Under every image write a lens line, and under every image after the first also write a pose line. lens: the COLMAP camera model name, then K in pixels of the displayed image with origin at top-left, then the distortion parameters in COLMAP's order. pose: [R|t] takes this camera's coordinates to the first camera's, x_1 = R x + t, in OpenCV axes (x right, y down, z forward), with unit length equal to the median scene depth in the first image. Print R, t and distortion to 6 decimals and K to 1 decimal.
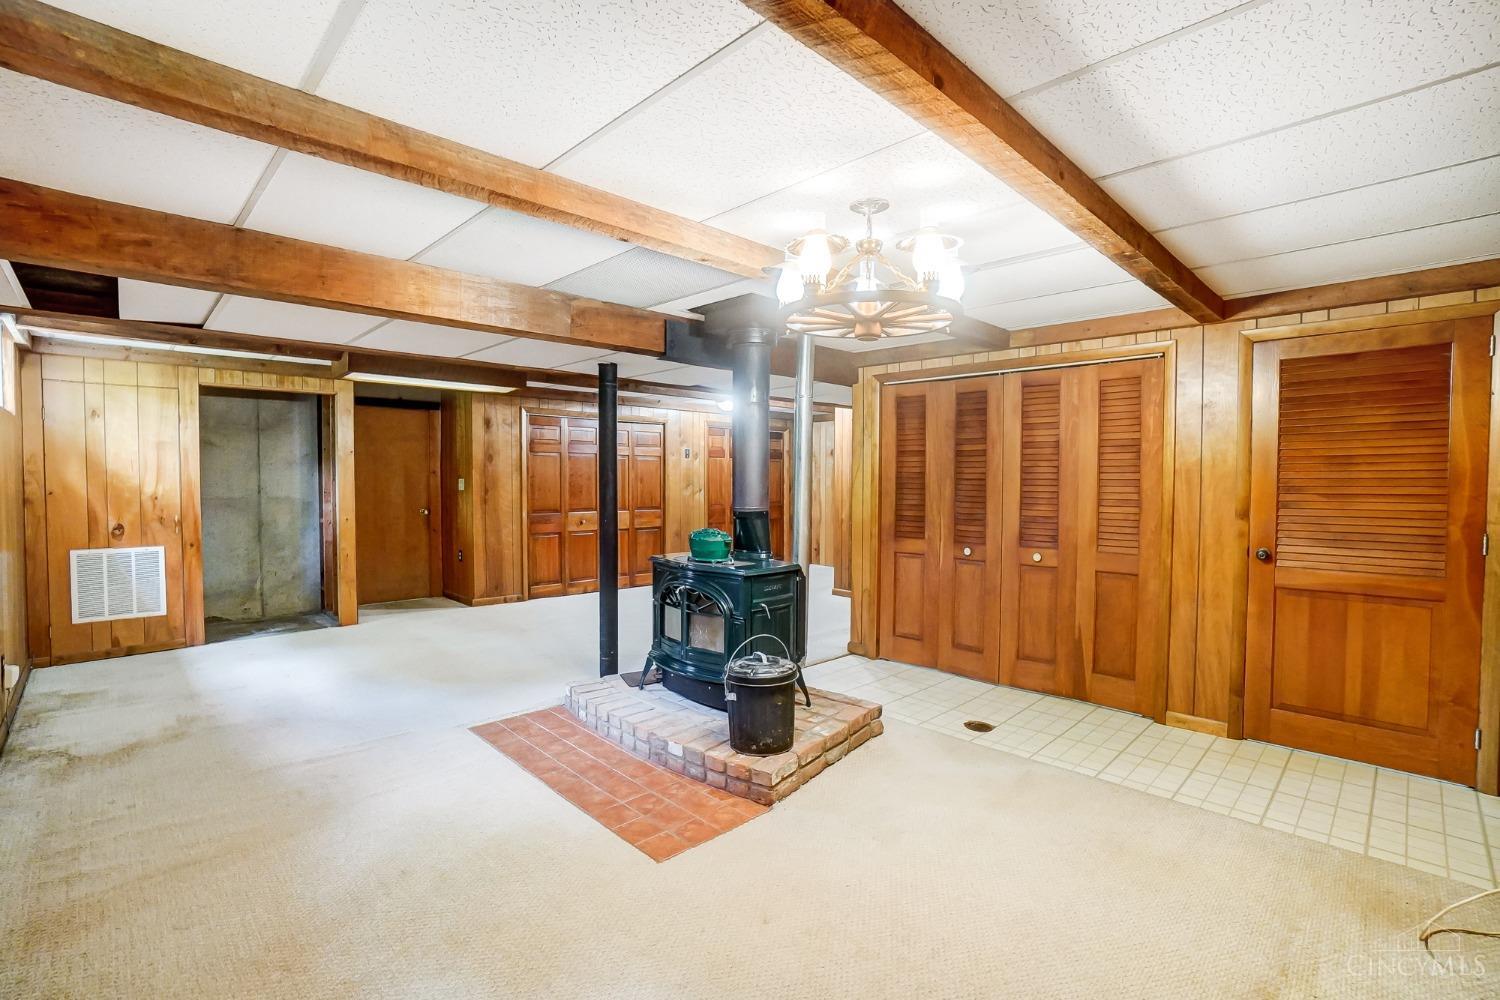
lens RADIAL K [[675.3, 0, 744.8], [0, 675.3, 496.3], [0, 0, 1]] dist [-0.023792, -0.000031]
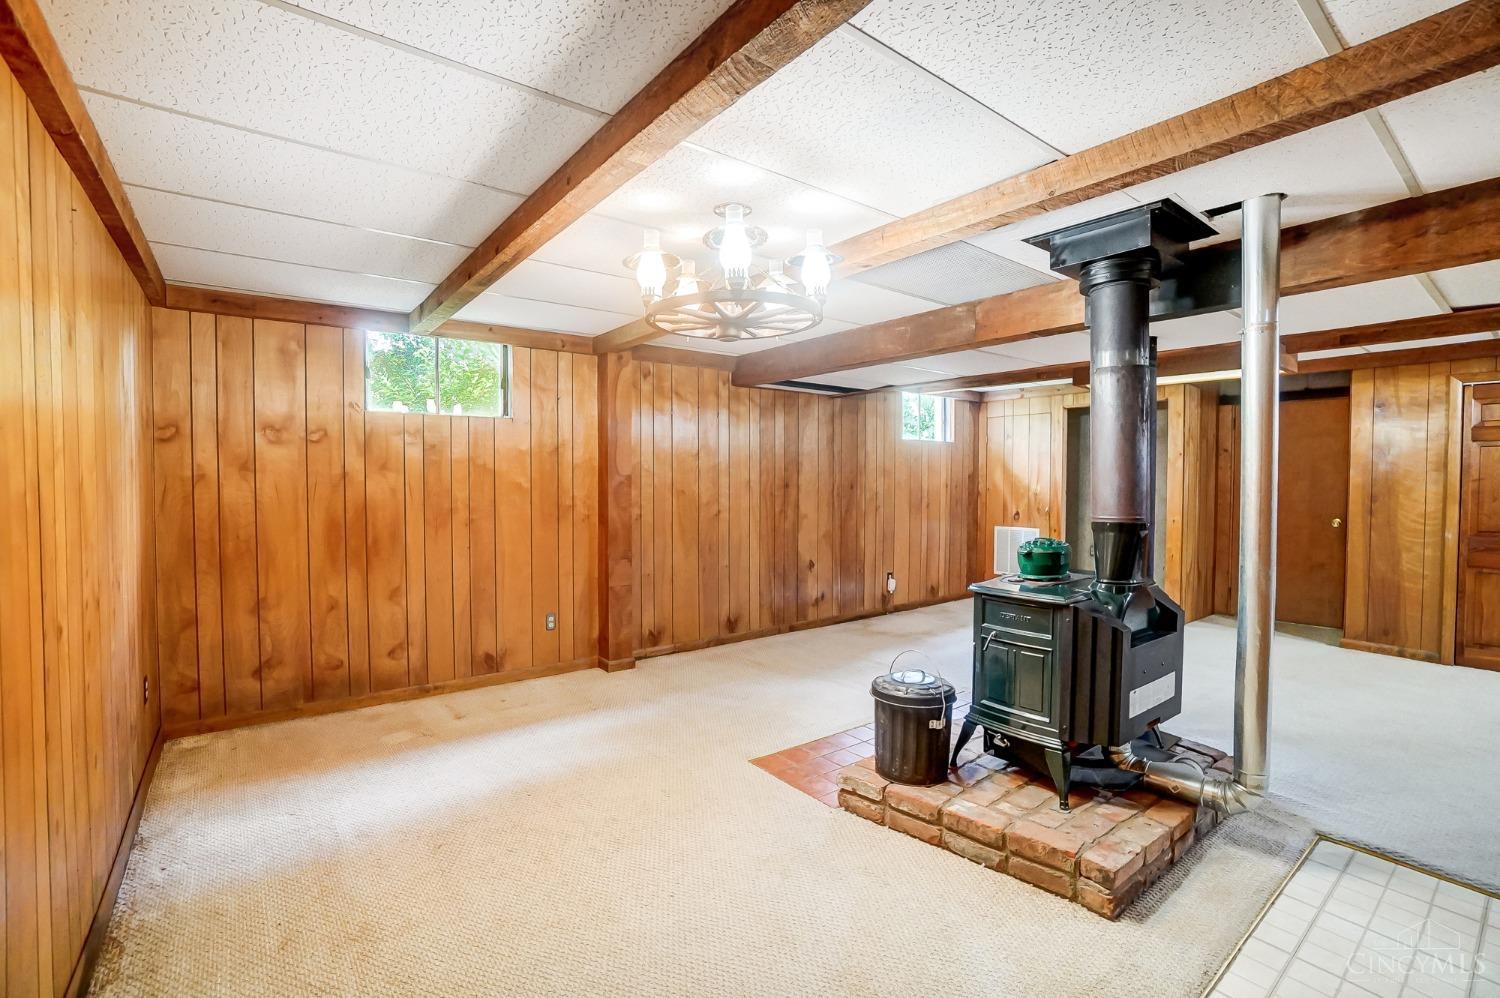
lens RADIAL K [[675.3, 0, 744.8], [0, 675.3, 495.3], [0, 0, 1]] dist [-0.023792, -0.000031]
pose [[-0.107878, 0.020043, -0.993962, 0.601733], [-0.033180, 0.999167, 0.023749, -0.008150], [0.993610, 0.035542, -0.107124, 0.560775]]
